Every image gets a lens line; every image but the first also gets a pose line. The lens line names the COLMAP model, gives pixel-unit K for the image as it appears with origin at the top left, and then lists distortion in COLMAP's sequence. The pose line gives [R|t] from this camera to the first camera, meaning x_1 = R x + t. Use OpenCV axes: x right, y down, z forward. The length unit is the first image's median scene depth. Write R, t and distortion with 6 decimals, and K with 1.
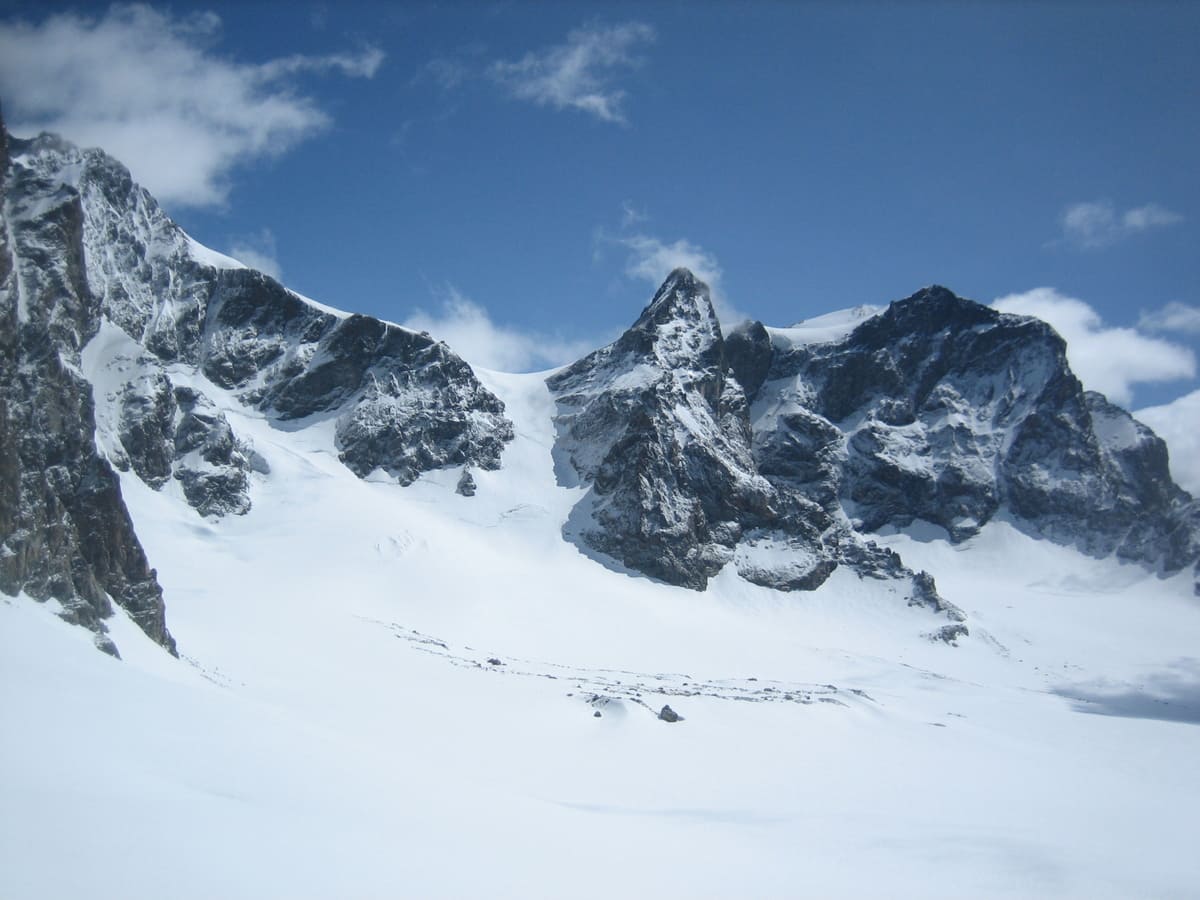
lens RADIAL K [[1329.4, 0, 600.8], [0, 1329.4, 448.7], [0, 0, 1]] dist [-0.036363, 0.000000]
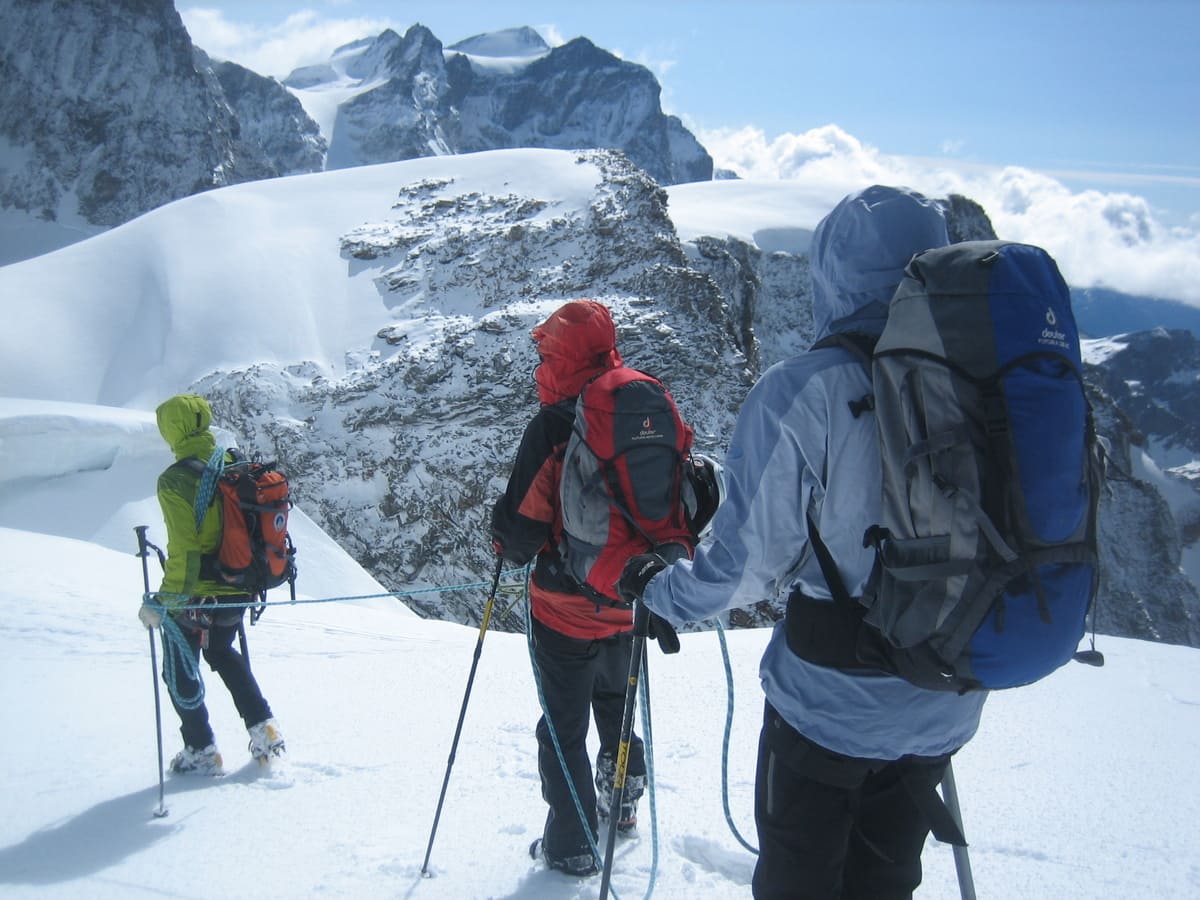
lens RADIAL K [[1329.4, 0, 599.9], [0, 1329.4, 449.4], [0, 0, 1]] dist [-0.036363, 0.000000]
pose [[0.951803, 0.015435, 0.306321, -0.189838], [-0.114017, 0.944966, 0.306659, -0.156467], [-0.284730, -0.326805, 0.901181, -0.529830]]
